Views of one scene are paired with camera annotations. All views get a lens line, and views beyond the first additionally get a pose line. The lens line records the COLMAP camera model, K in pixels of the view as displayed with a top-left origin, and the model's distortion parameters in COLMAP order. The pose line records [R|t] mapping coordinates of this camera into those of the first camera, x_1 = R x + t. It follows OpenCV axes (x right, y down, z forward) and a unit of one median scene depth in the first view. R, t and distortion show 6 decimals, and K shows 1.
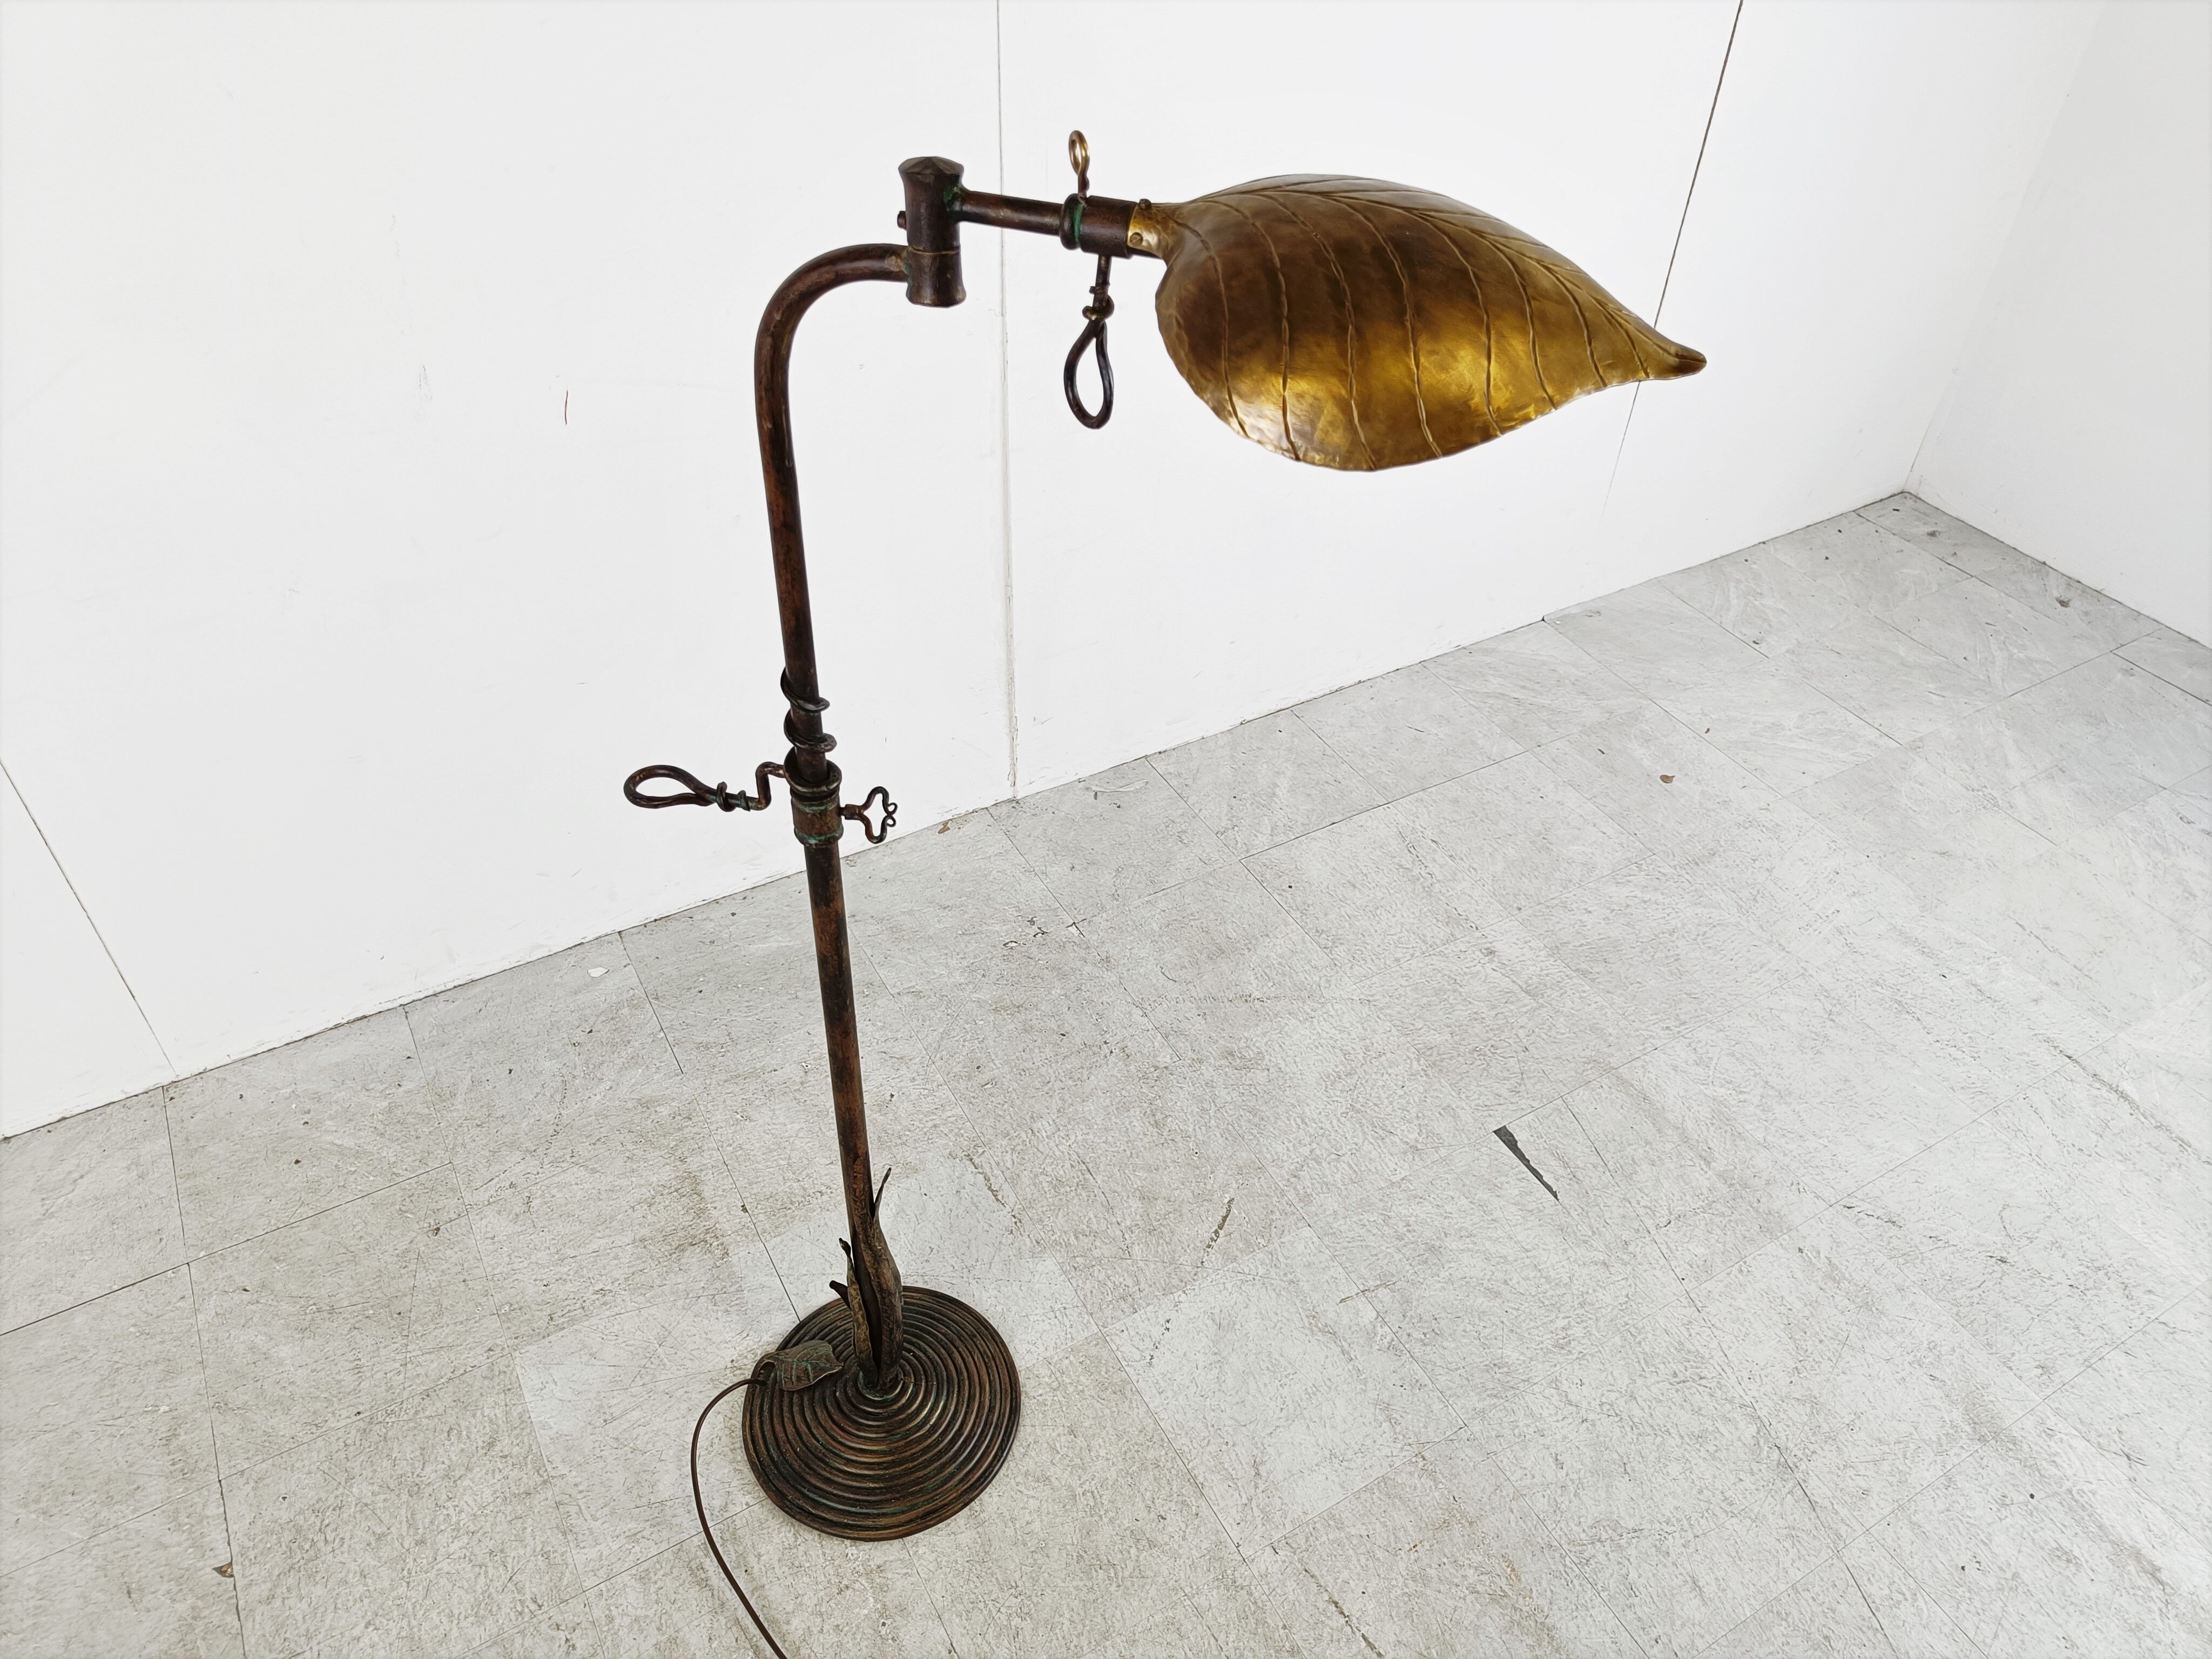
lens RADIAL K [[1534.0, 0, 1105.8], [0, 1534.0, 805.8], [0, 0, 1]] dist [0.006206, 0.000032]
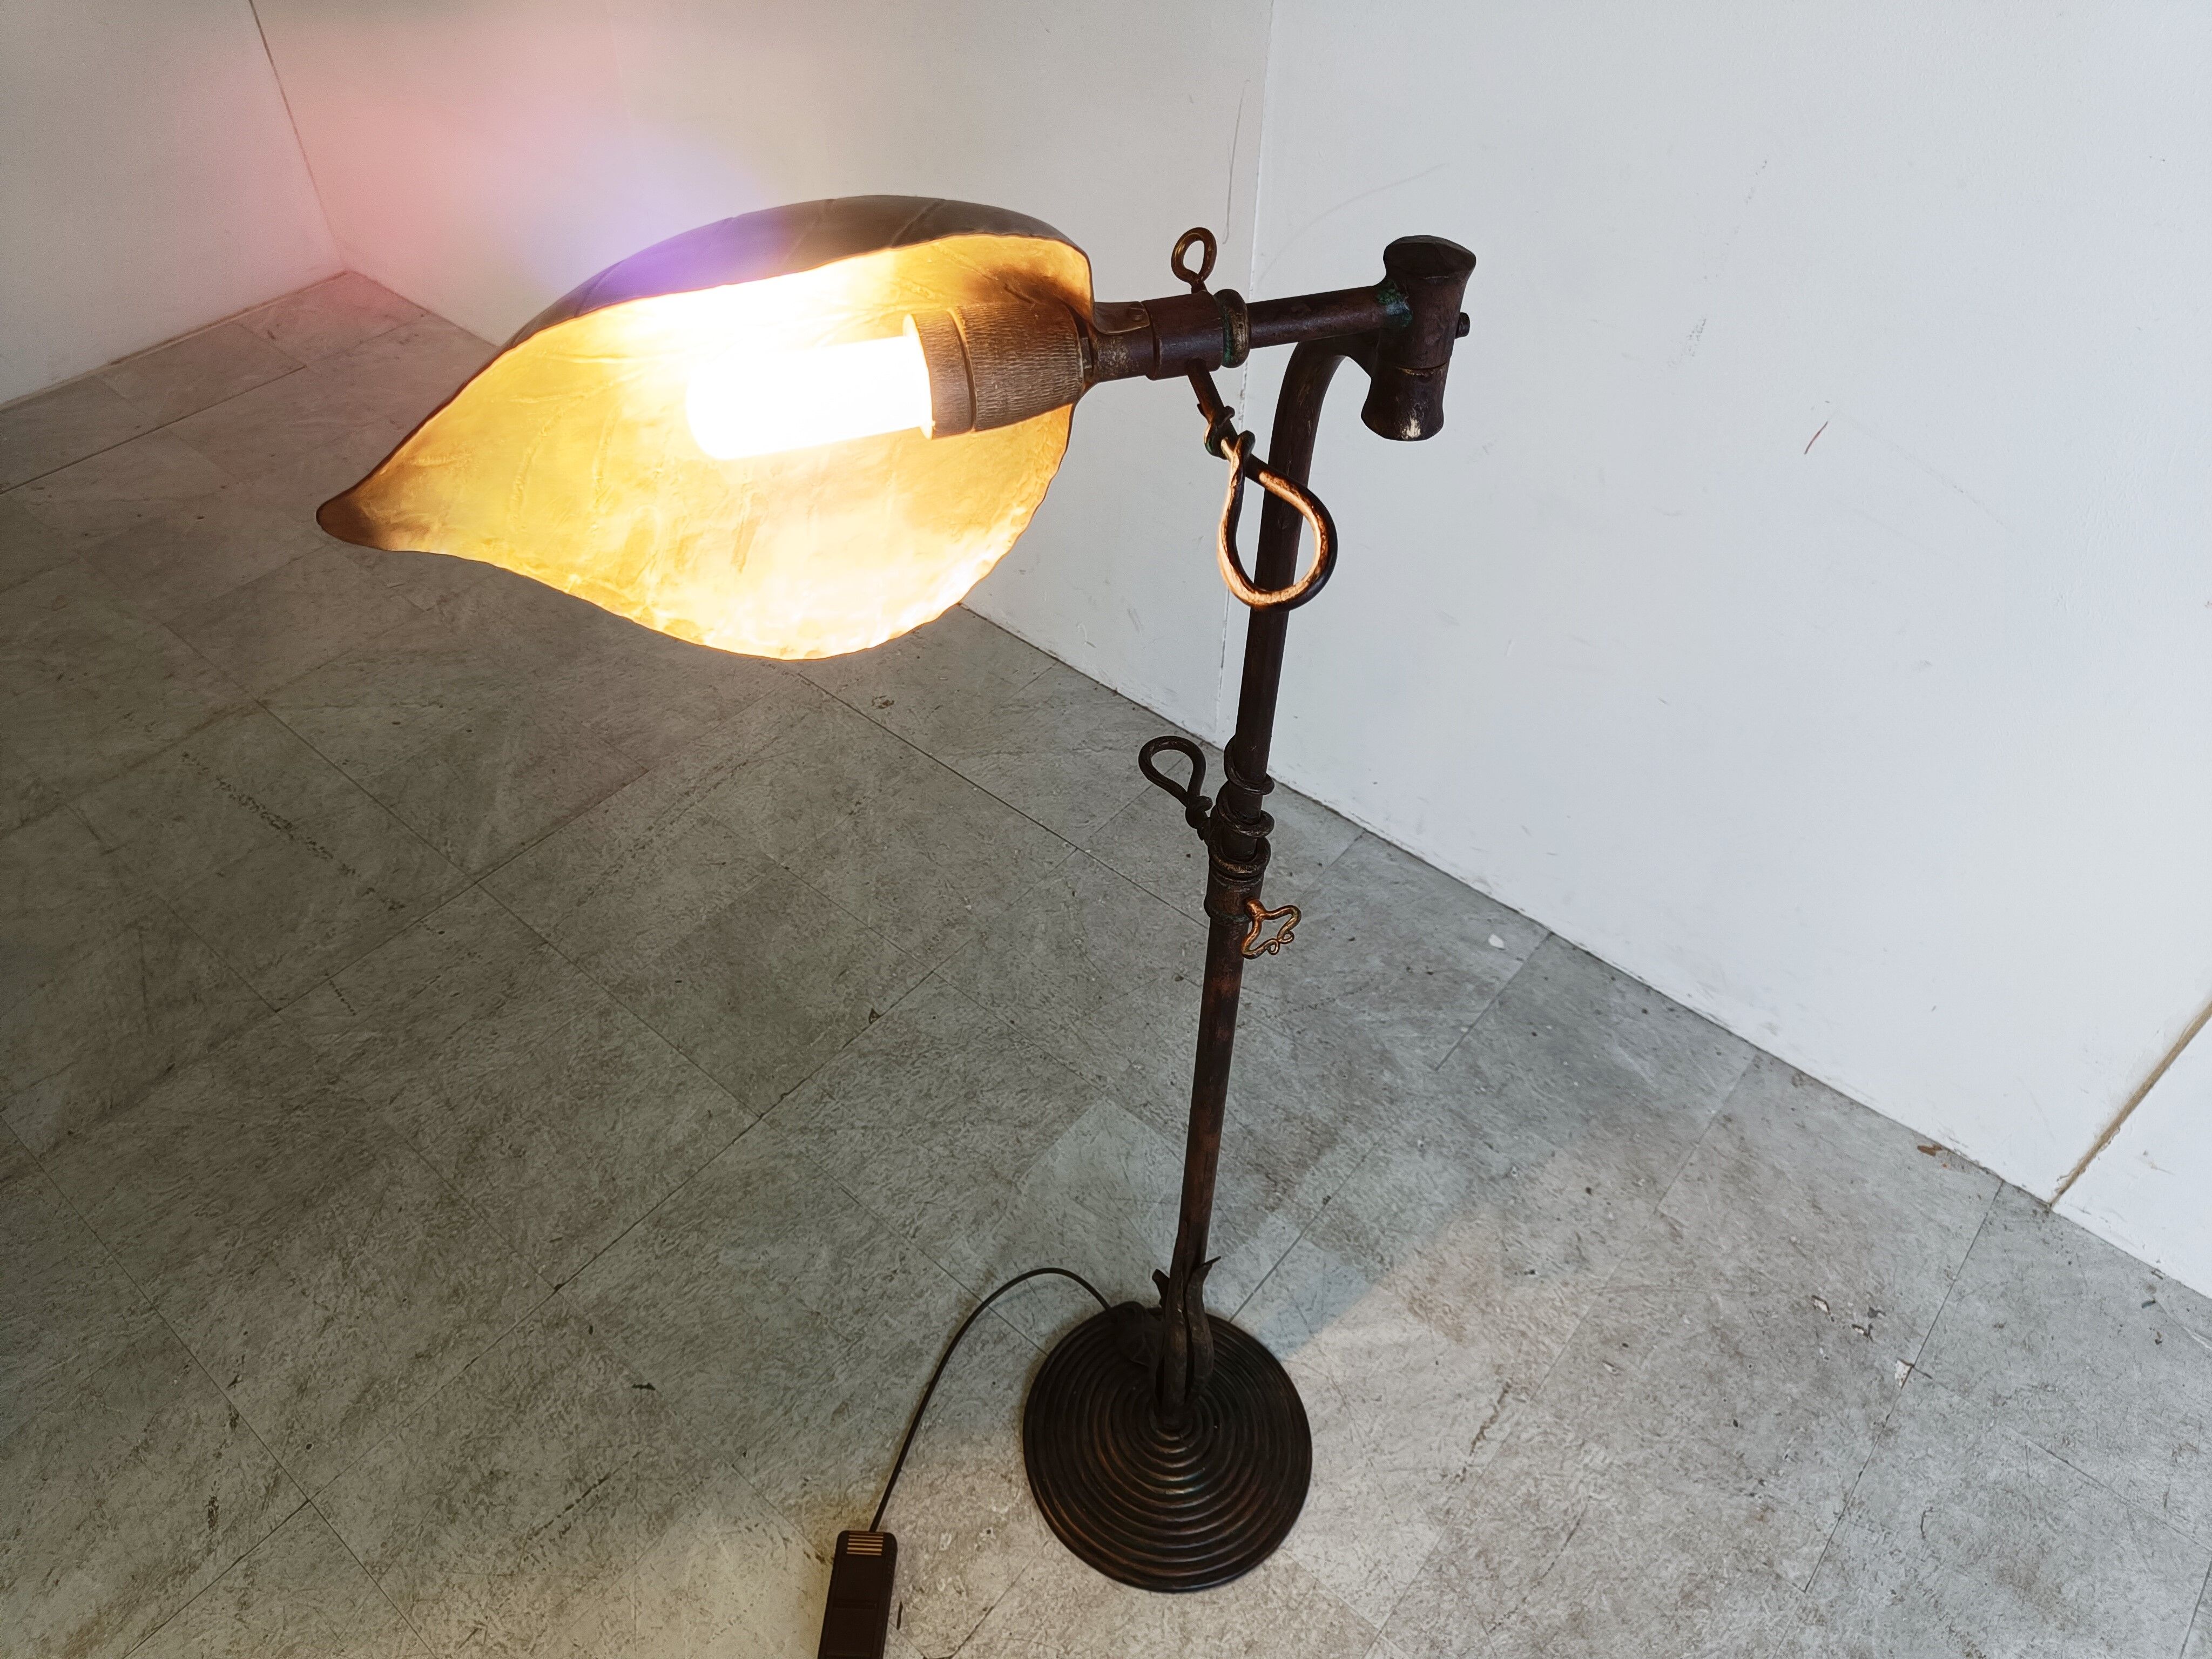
lens RADIAL K [[1534.0, 0, 1102.1], [0, 1534.0, 806.4], [0, 0, 1]] dist [0.006206, 0.000032]
pose [[0.342479, 0.644816, -0.683315, 0.217944], [-0.604935, 0.707822, 0.364748, -0.179719], [0.718861, 0.288443, 0.632487, 0.232114]]
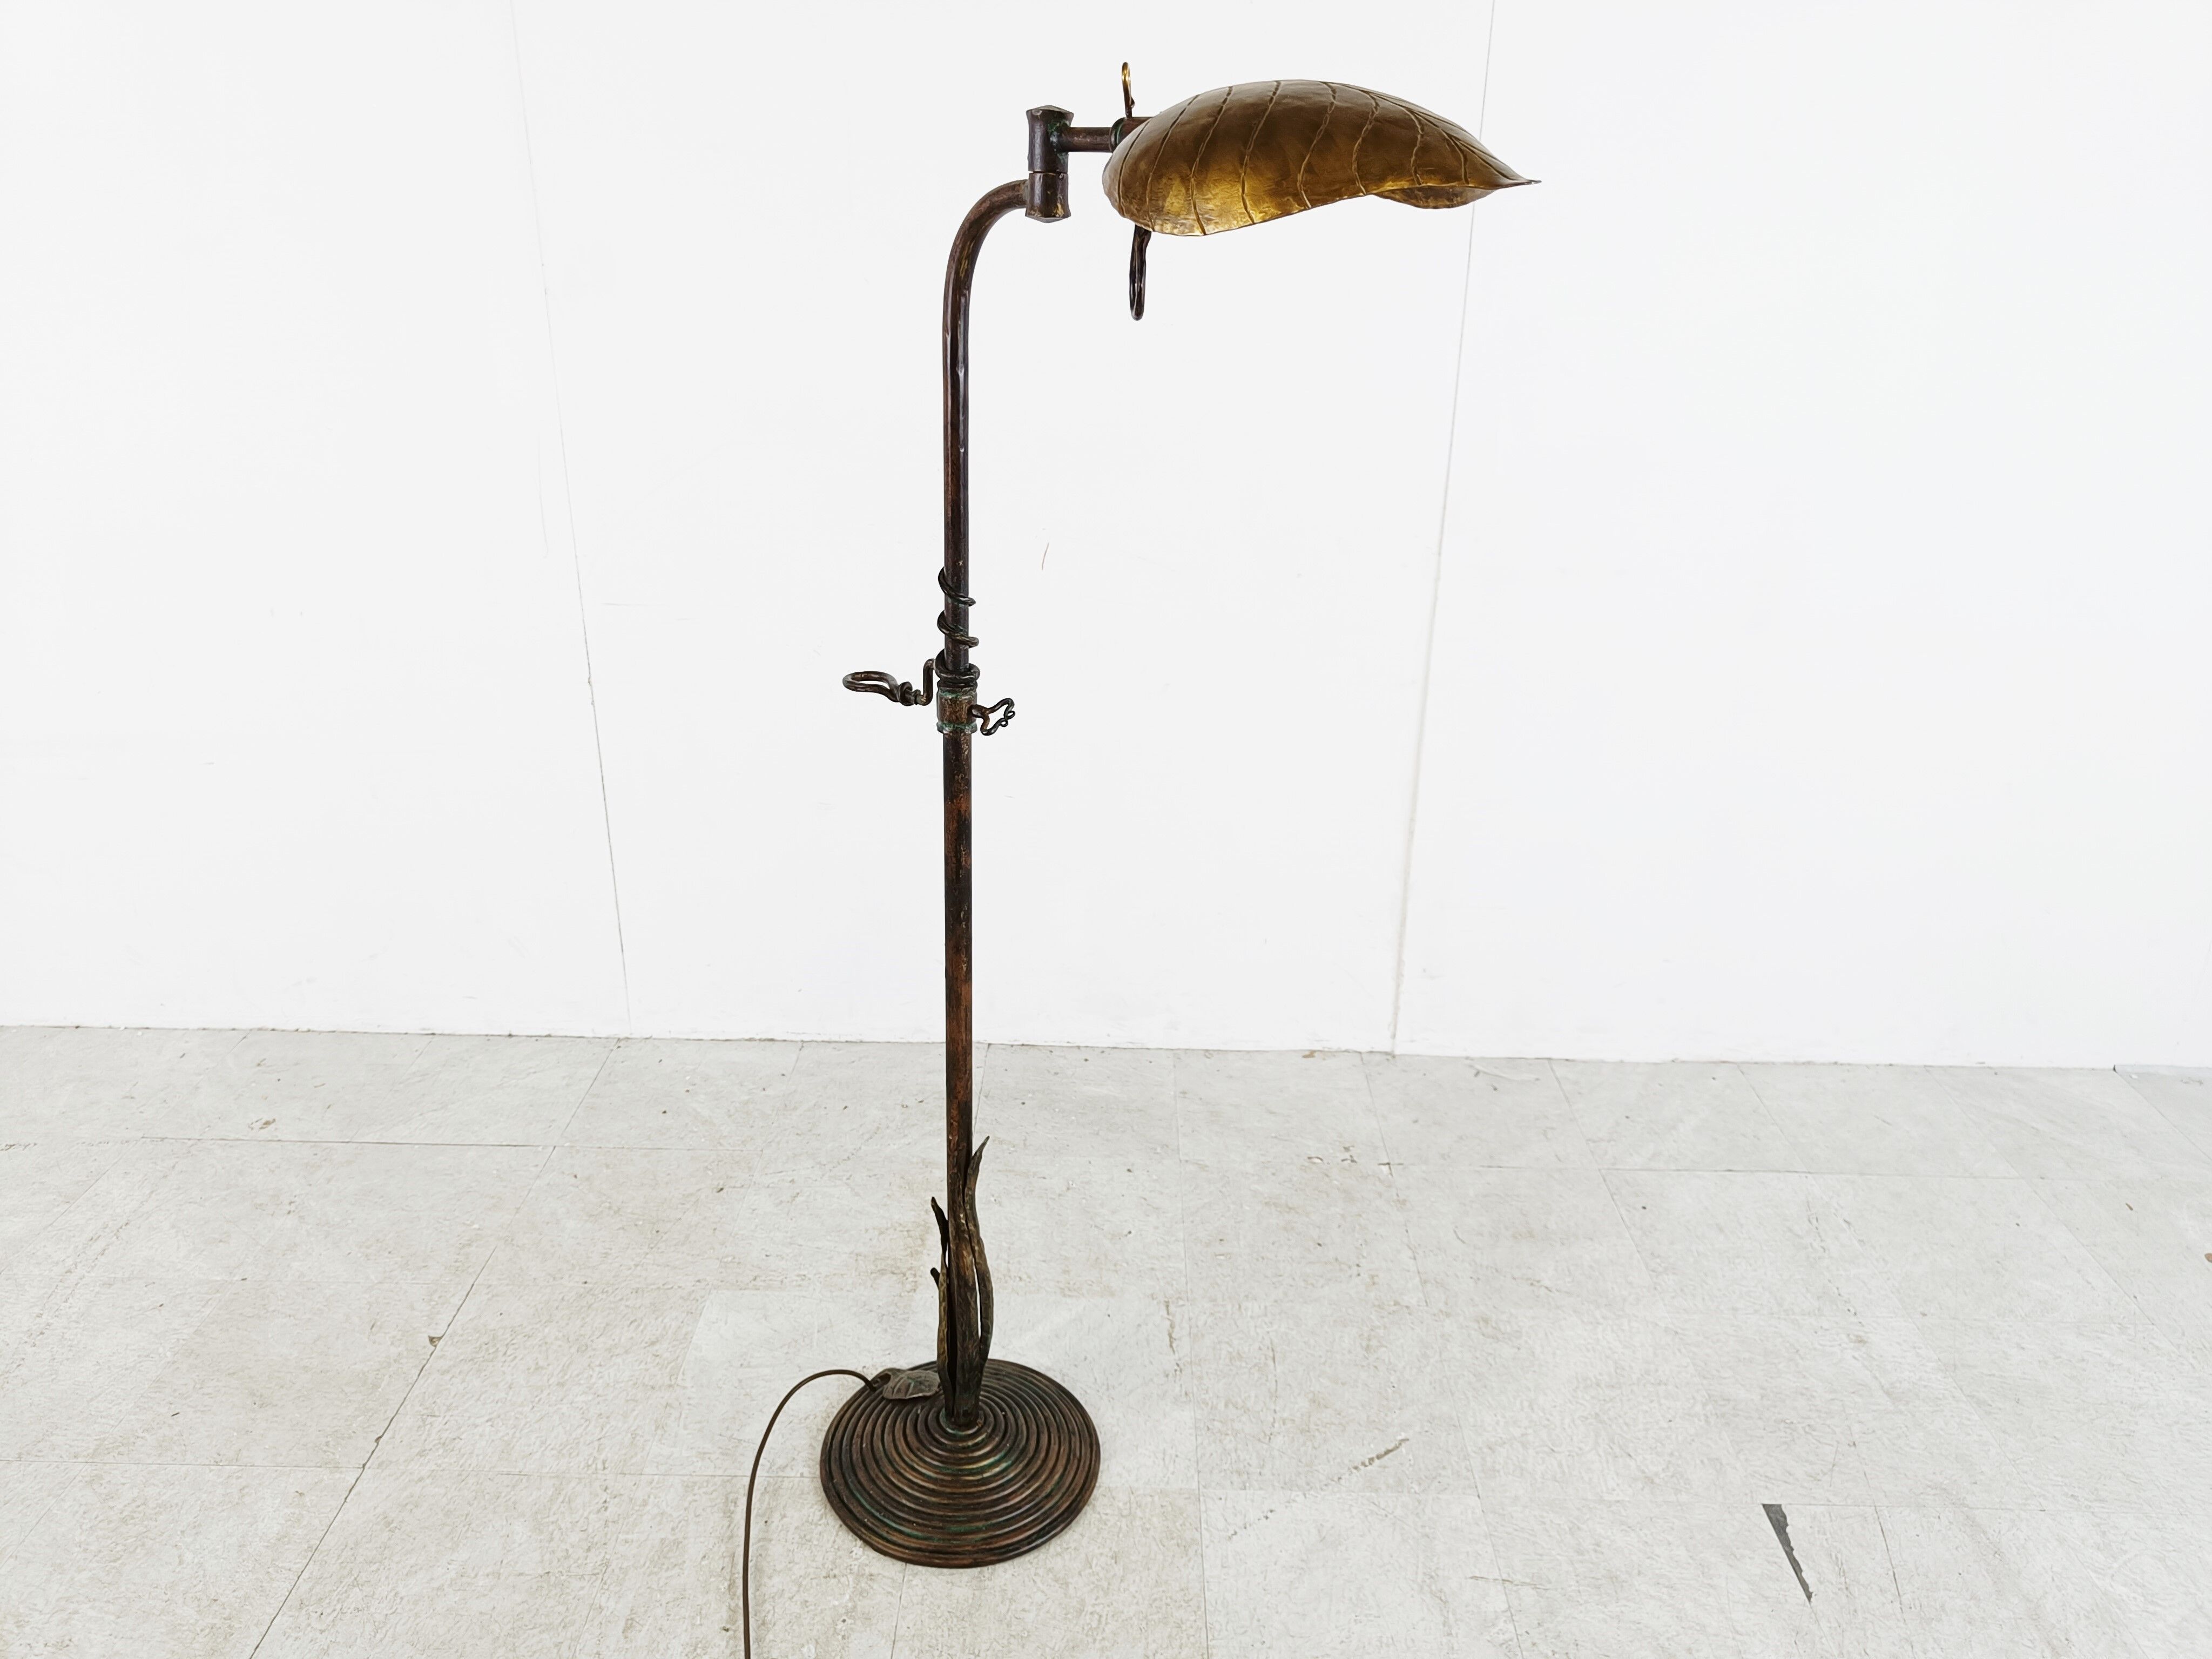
lens RADIAL K [[1534.0, 0, 1092.6], [0, 1534.0, 804.1], [0, 0, 1]] dist [0.006206, 0.000032]
pose [[0.856443, 0.174556, -0.485835, 0.308019], [-0.323654, 0.914733, -0.241891, 0.203595], [0.402186, 0.364408, 0.839913, 0.050675]]
